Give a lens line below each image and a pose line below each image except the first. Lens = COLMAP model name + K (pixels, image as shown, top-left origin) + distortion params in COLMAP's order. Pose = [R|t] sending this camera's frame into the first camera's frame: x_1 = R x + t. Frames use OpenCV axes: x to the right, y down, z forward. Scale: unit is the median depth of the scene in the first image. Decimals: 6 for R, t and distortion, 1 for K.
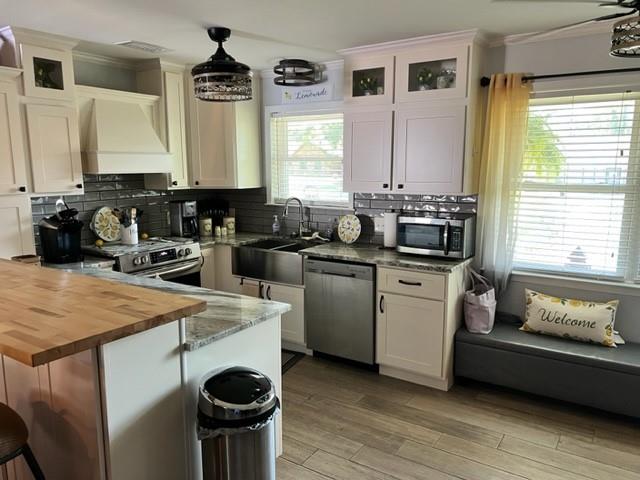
lens RADIAL K [[495.3, 0, 320.3], [0, 495.3, 249.5], [0, 0, 1]] dist [0.067653, -0.078951]
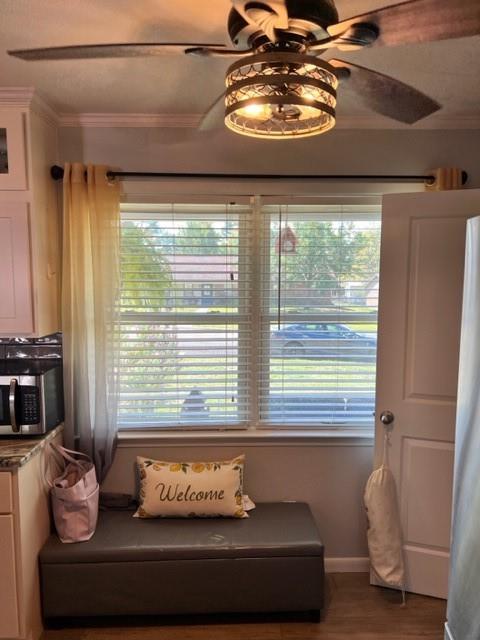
lens RADIAL K [[495.3, 0, 241.0], [0, 495.3, 332.1], [0, 0, 1]] dist [0.067653, -0.078951]
pose [[0.823025, -0.054978, 0.565338, 0.132329], [0.091124, 0.995193, -0.035880, -0.064023], [-0.560647, 0.081046, 0.824079, 0.296229]]
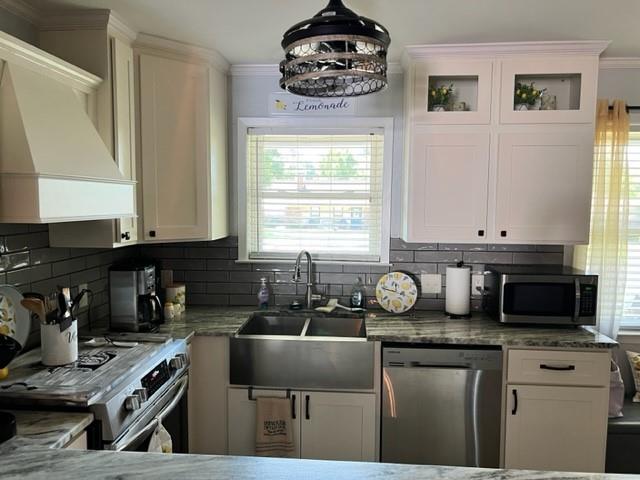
lens RADIAL K [[484.8, 0, 320.0], [0, 484.8, 240.0], [0, 0, 1]] dist [0.061983, -0.100220]
pose [[0.872545, -0.029940, 0.487616, -0.457543], [0.074799, 0.994539, -0.072781, -0.089747], [-0.482774, 0.099978, 0.870019, 0.528093]]
